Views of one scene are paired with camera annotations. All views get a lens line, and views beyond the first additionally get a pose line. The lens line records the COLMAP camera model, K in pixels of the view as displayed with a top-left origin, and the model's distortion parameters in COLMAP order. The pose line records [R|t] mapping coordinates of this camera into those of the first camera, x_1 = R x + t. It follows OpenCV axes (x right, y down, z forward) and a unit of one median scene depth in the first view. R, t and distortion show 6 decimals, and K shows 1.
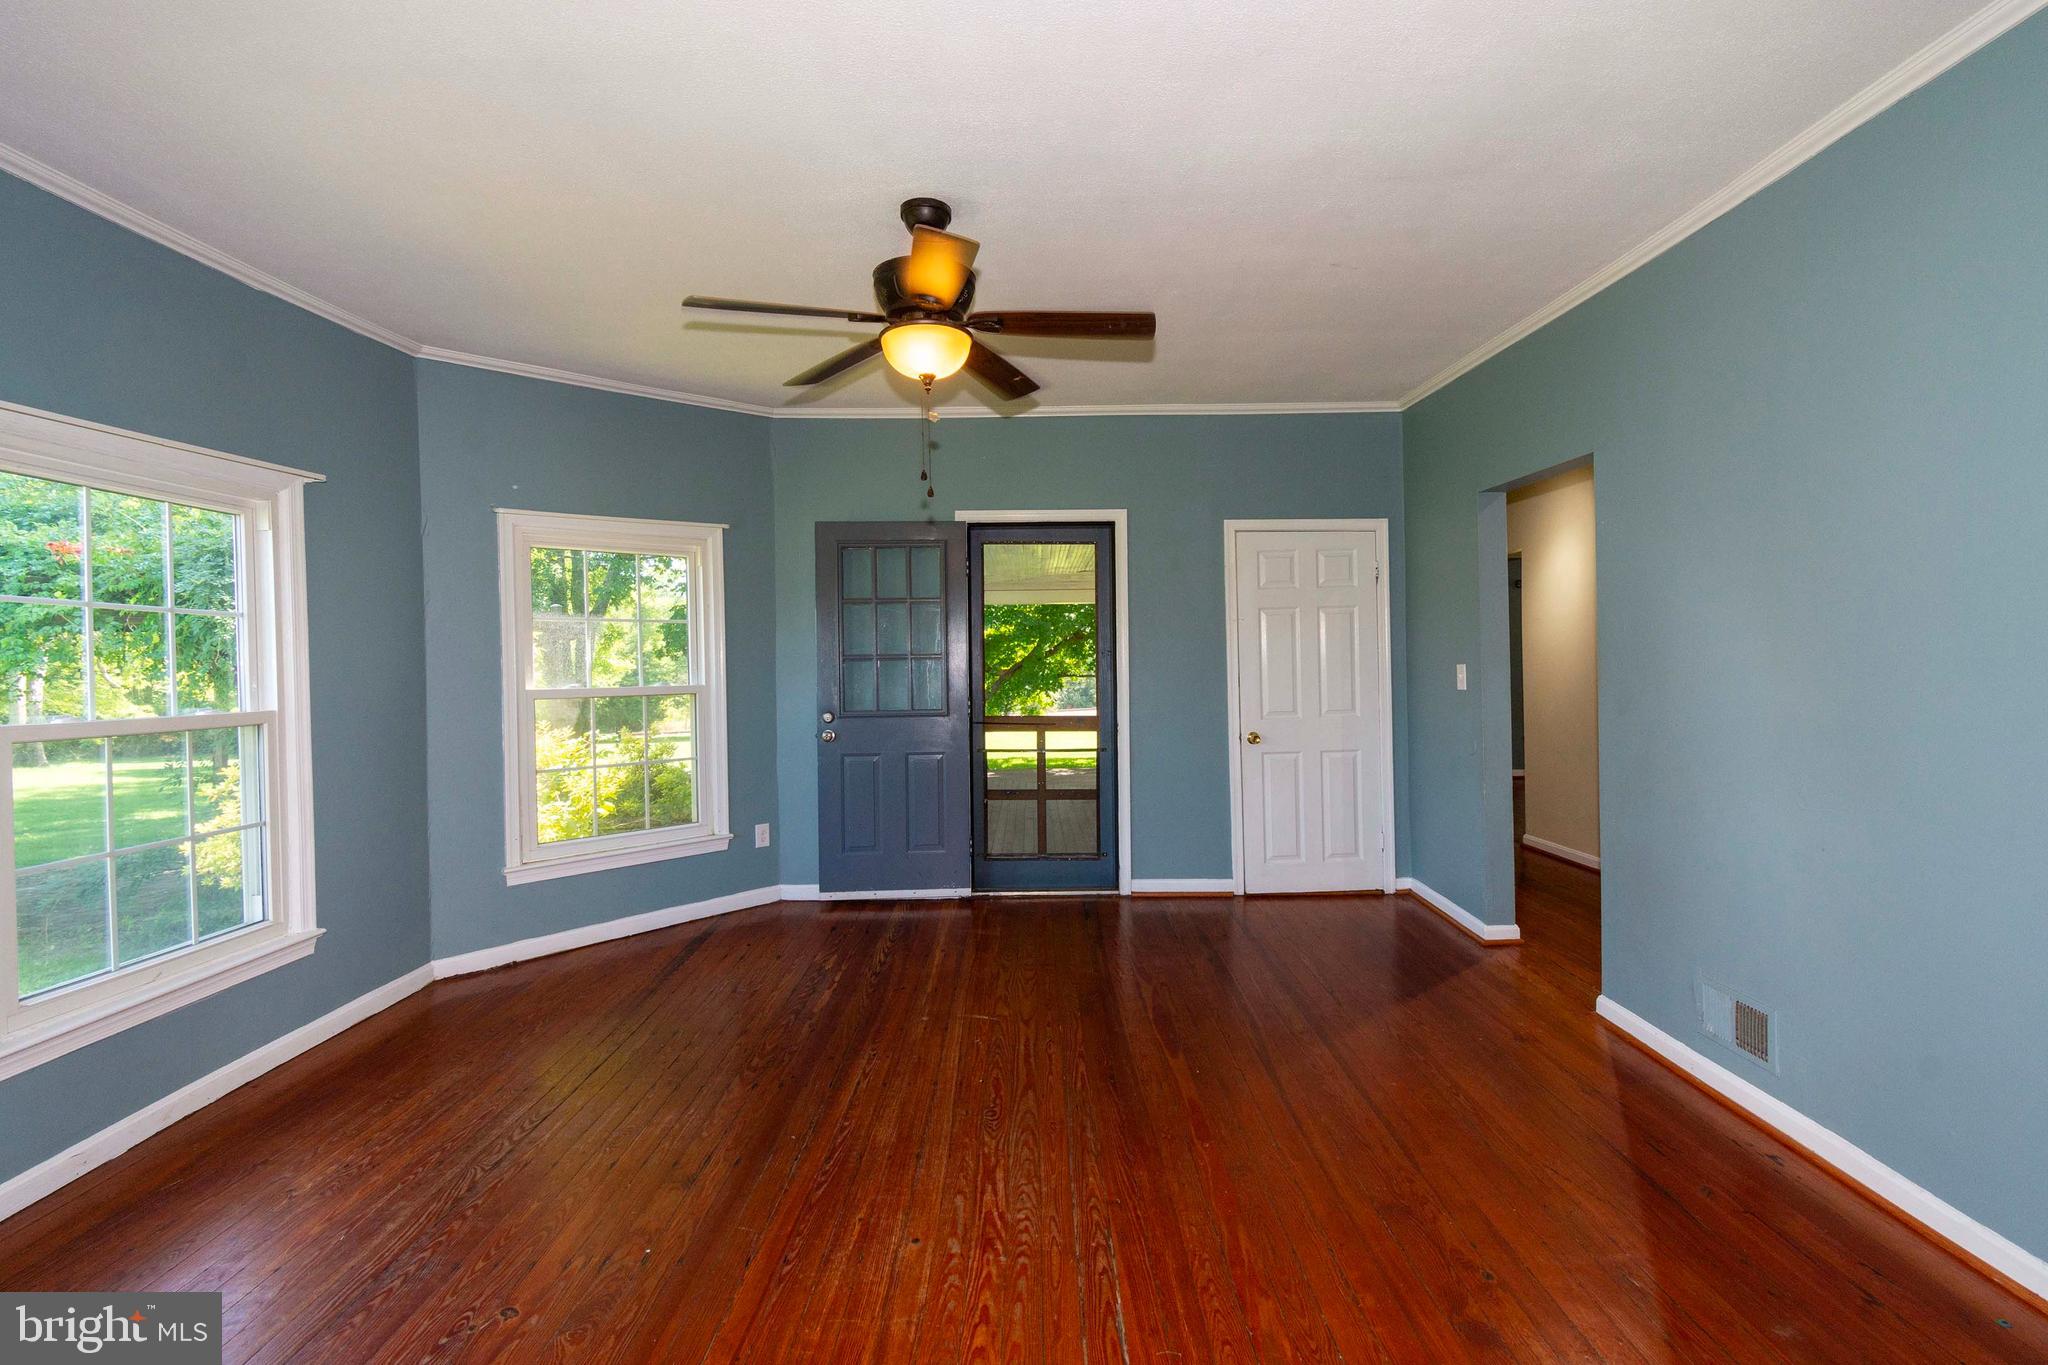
lens RADIAL K [[904.7, 0, 1032.4], [0, 904.7, 669.9], [0, 0, 1]] dist [0.002175, -0.005185]
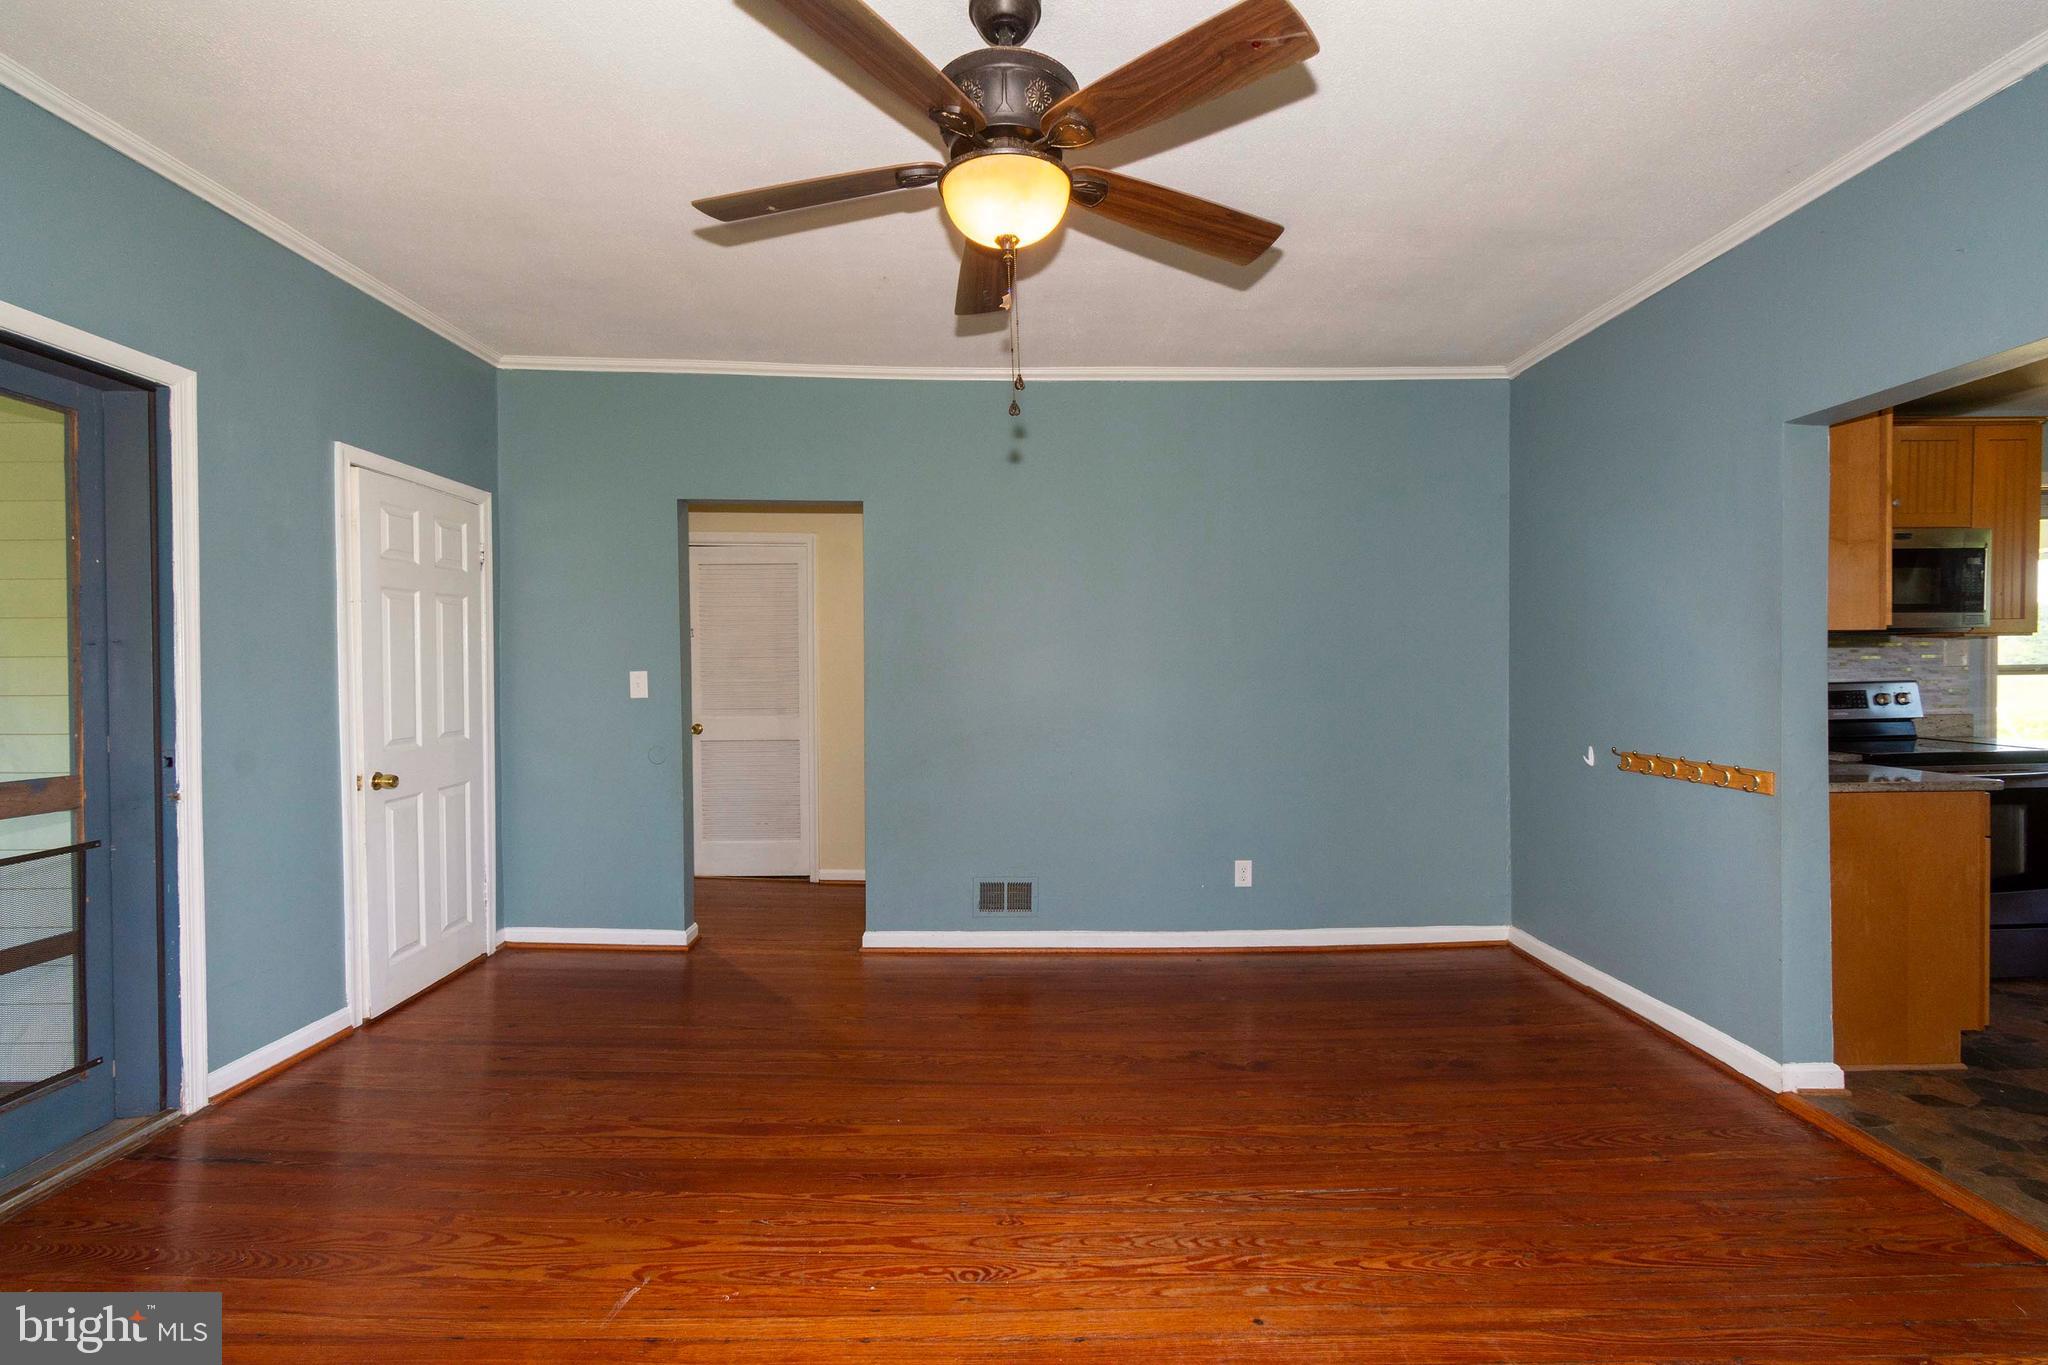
lens RADIAL K [[904.7, 0, 1032.4], [0, 904.7, 669.9], [0, 0, 1]] dist [0.002175, -0.005185]
pose [[-0.016139, 0.009322, 0.999826, -0.524721], [0.015702, 0.999836, -0.009069, 0.009136], [-0.999746, 0.015553, -0.016283, 0.646880]]
